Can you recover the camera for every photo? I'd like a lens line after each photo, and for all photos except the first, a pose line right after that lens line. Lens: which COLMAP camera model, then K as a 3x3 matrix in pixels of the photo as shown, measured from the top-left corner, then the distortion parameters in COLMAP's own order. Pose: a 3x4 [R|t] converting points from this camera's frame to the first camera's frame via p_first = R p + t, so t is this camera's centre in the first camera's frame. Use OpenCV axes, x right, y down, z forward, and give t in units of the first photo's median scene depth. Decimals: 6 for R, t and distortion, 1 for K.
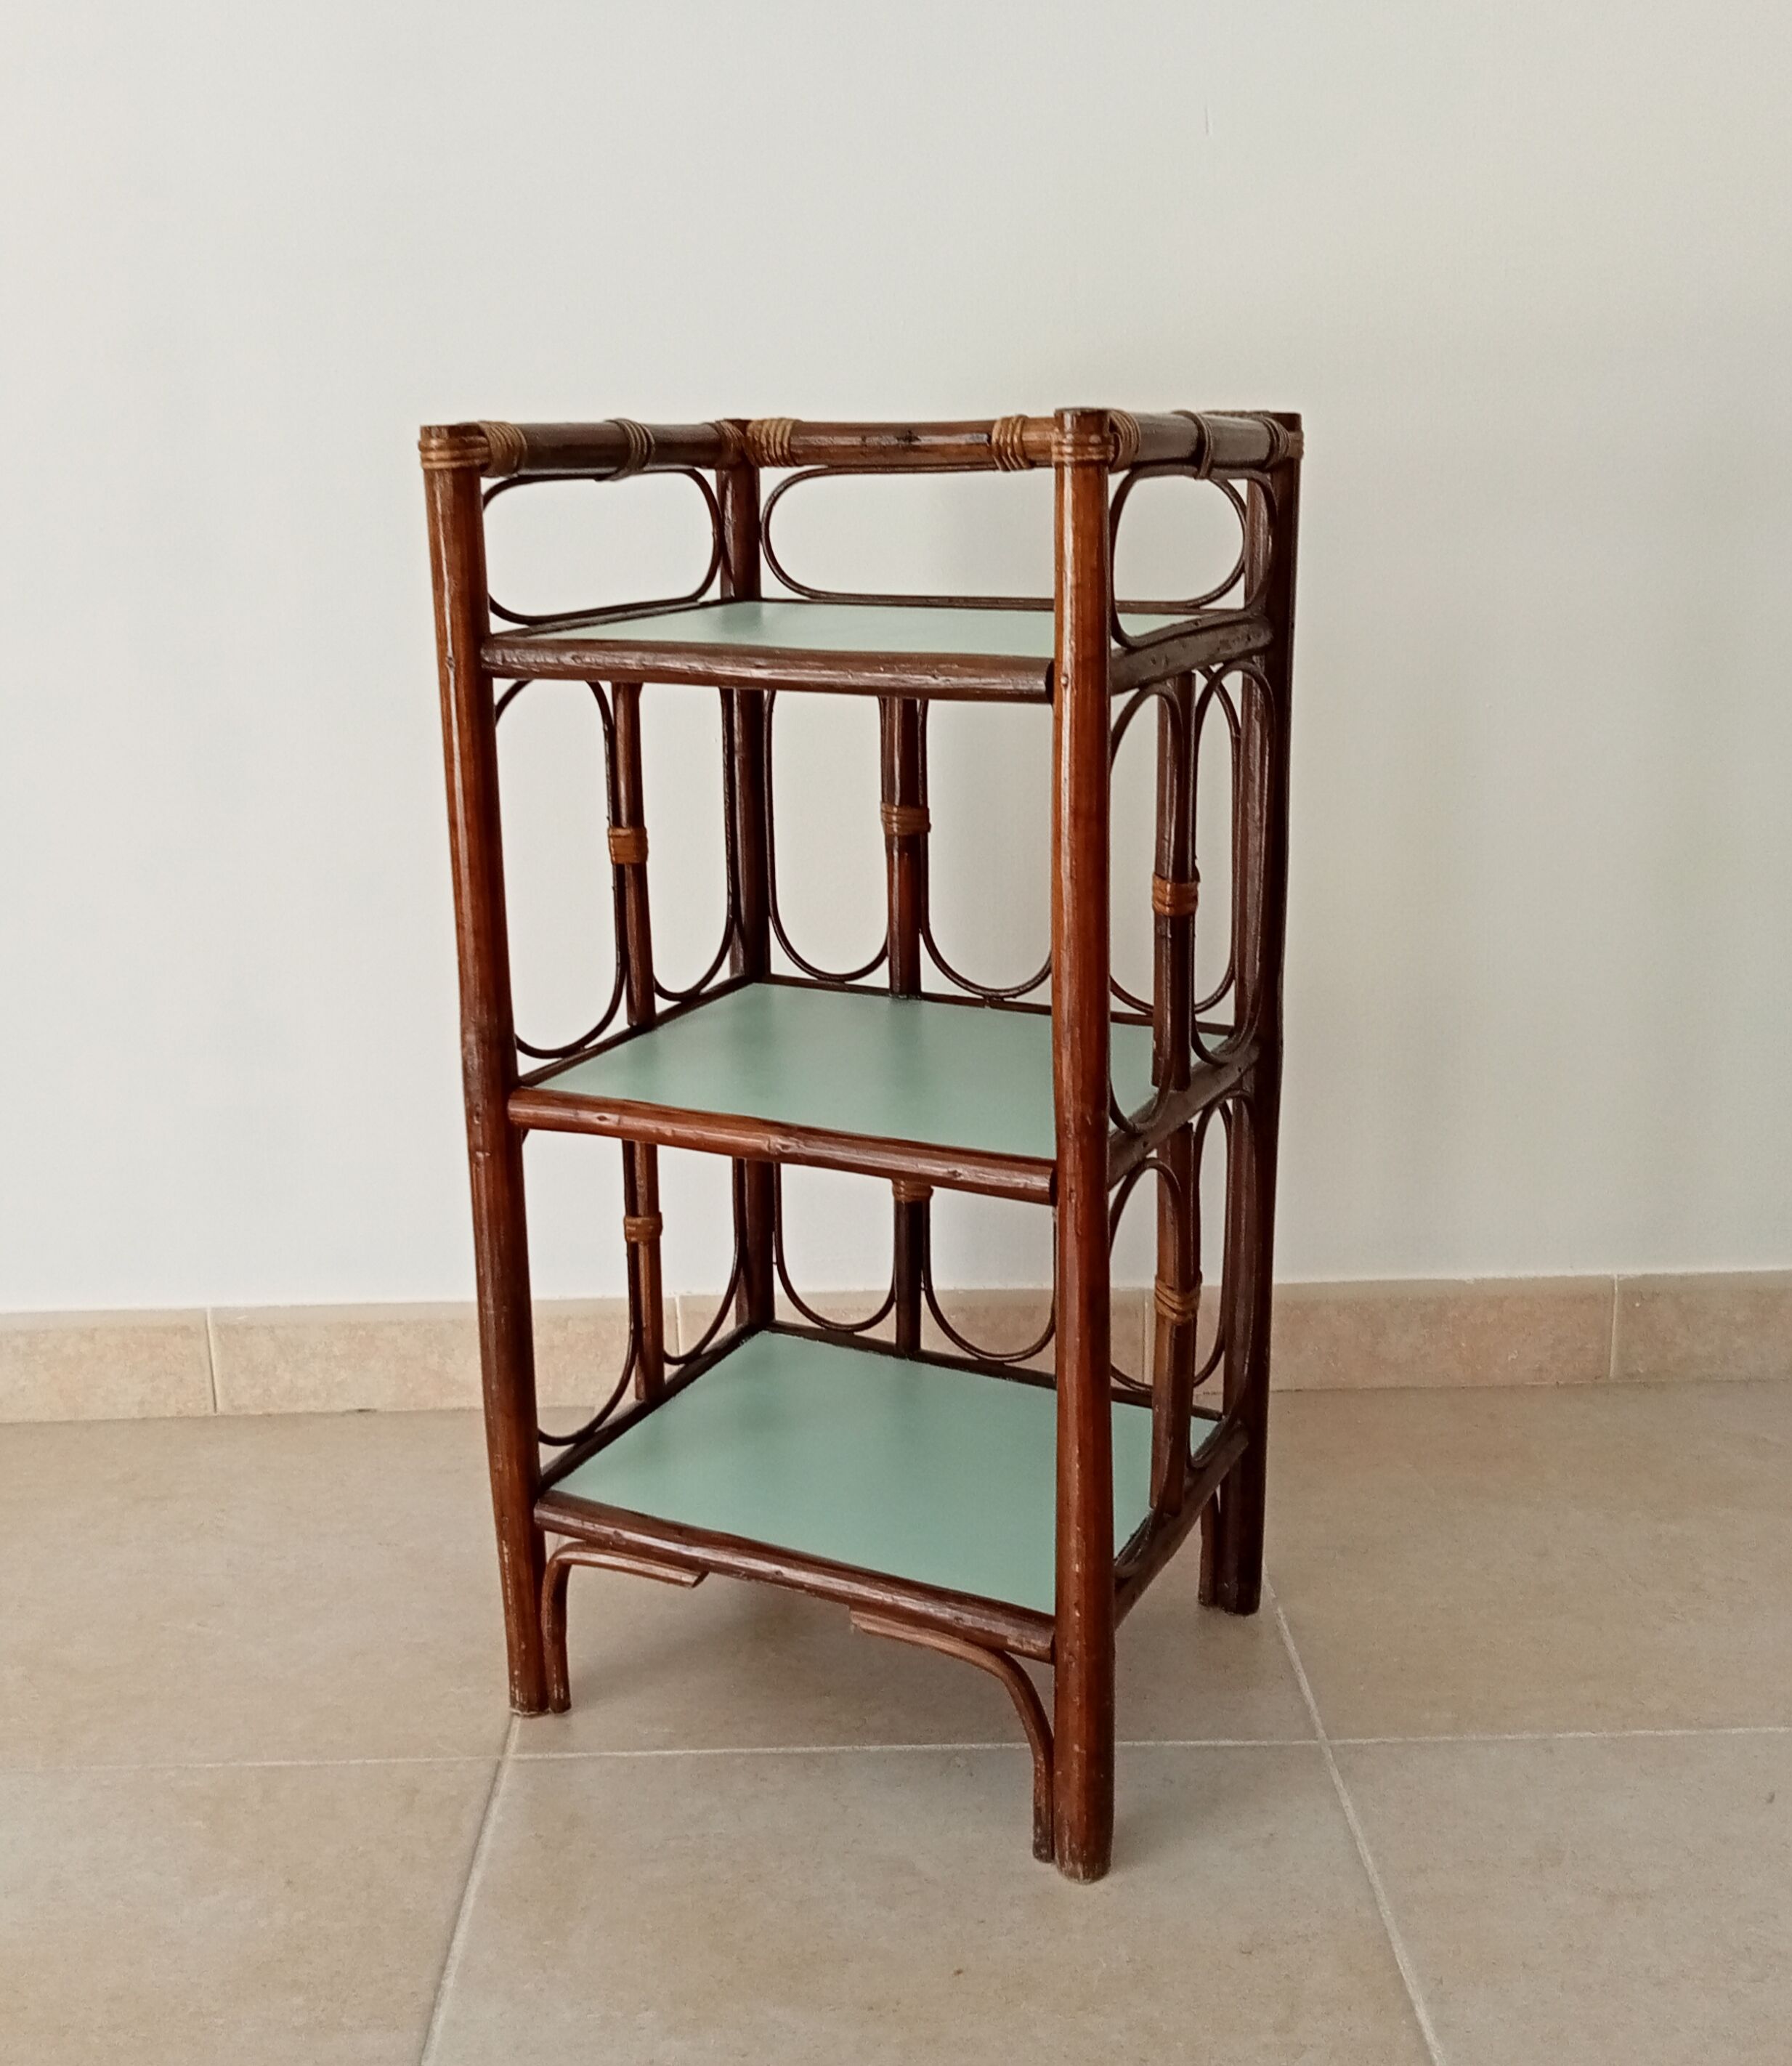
lens RADIAL K [[2105.0, 0, 855.8], [0, 2105.0, 1031.6], [0, 0, 1]] dist [0.018367, -0.004828]
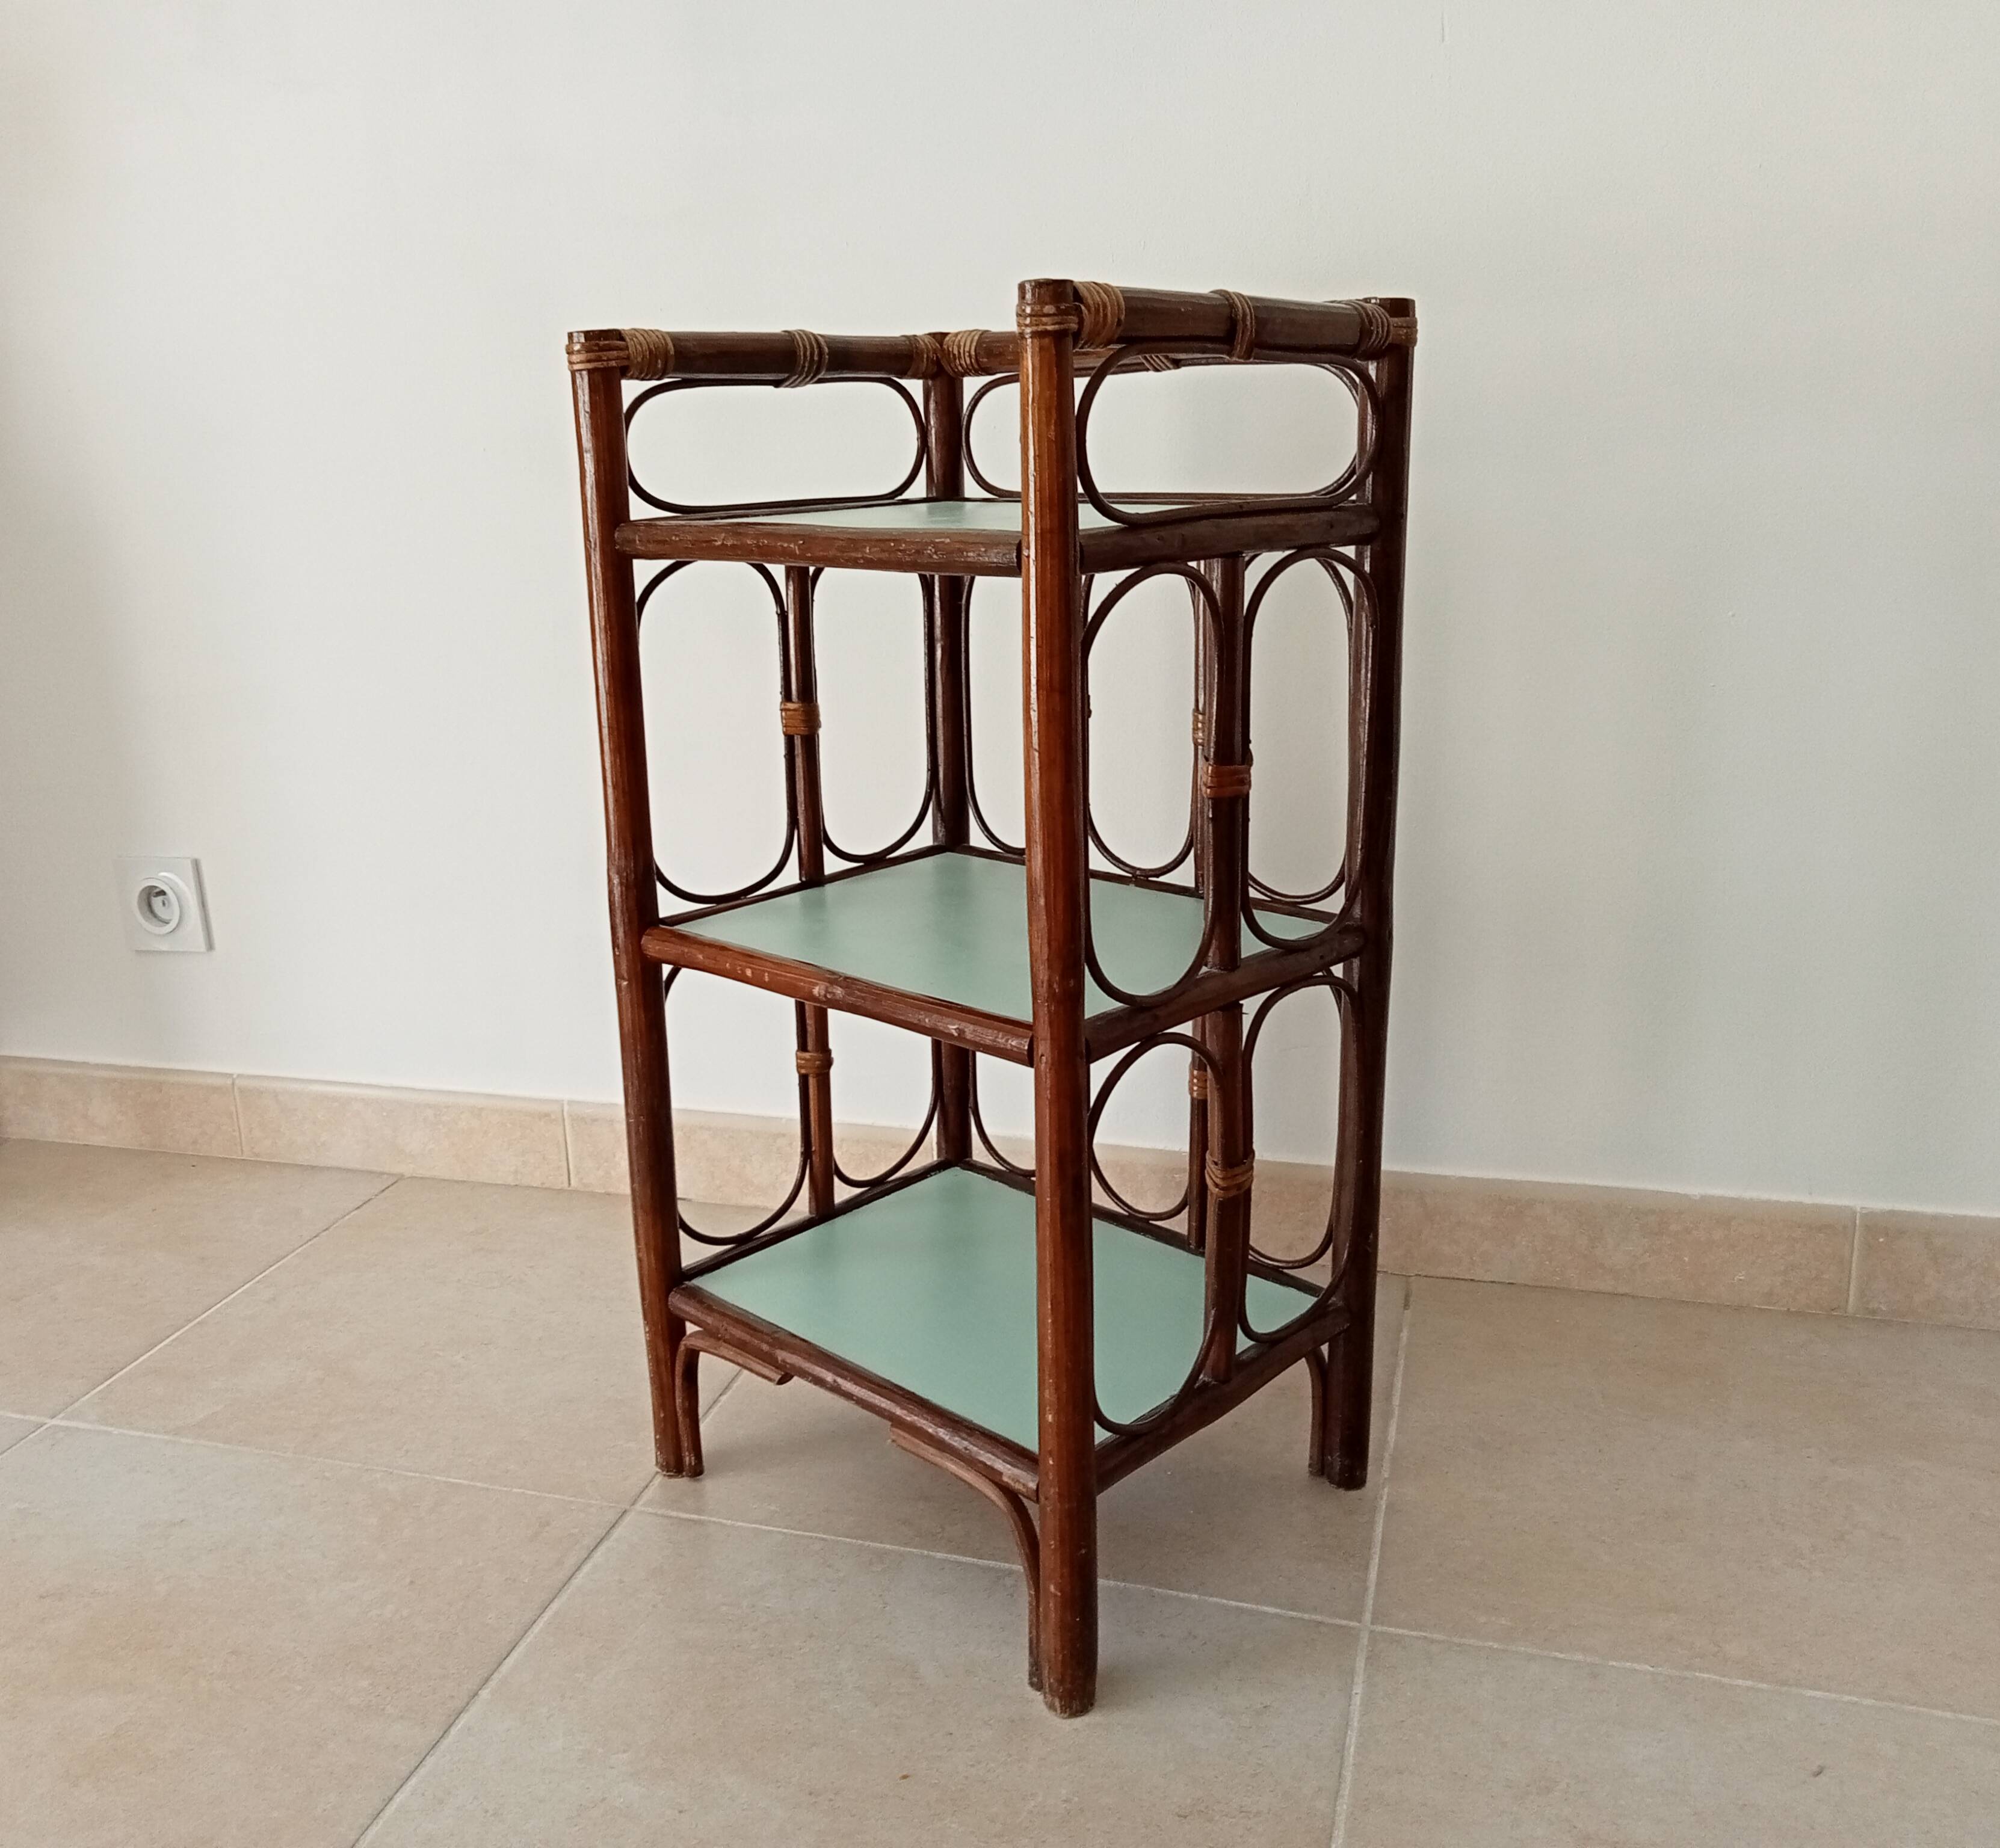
lens RADIAL K [[1752.5, 0, 941.1], [0, 1752.5, 952.2], [0, 0, 1]] dist [0.027683, -0.032186]
pose [[0.954285, 0.072153, -0.290058, 0.243232], [-0.066332, 0.997351, 0.029867, 0.002427], [0.291445, -0.009261, 0.956543, 0.132867]]
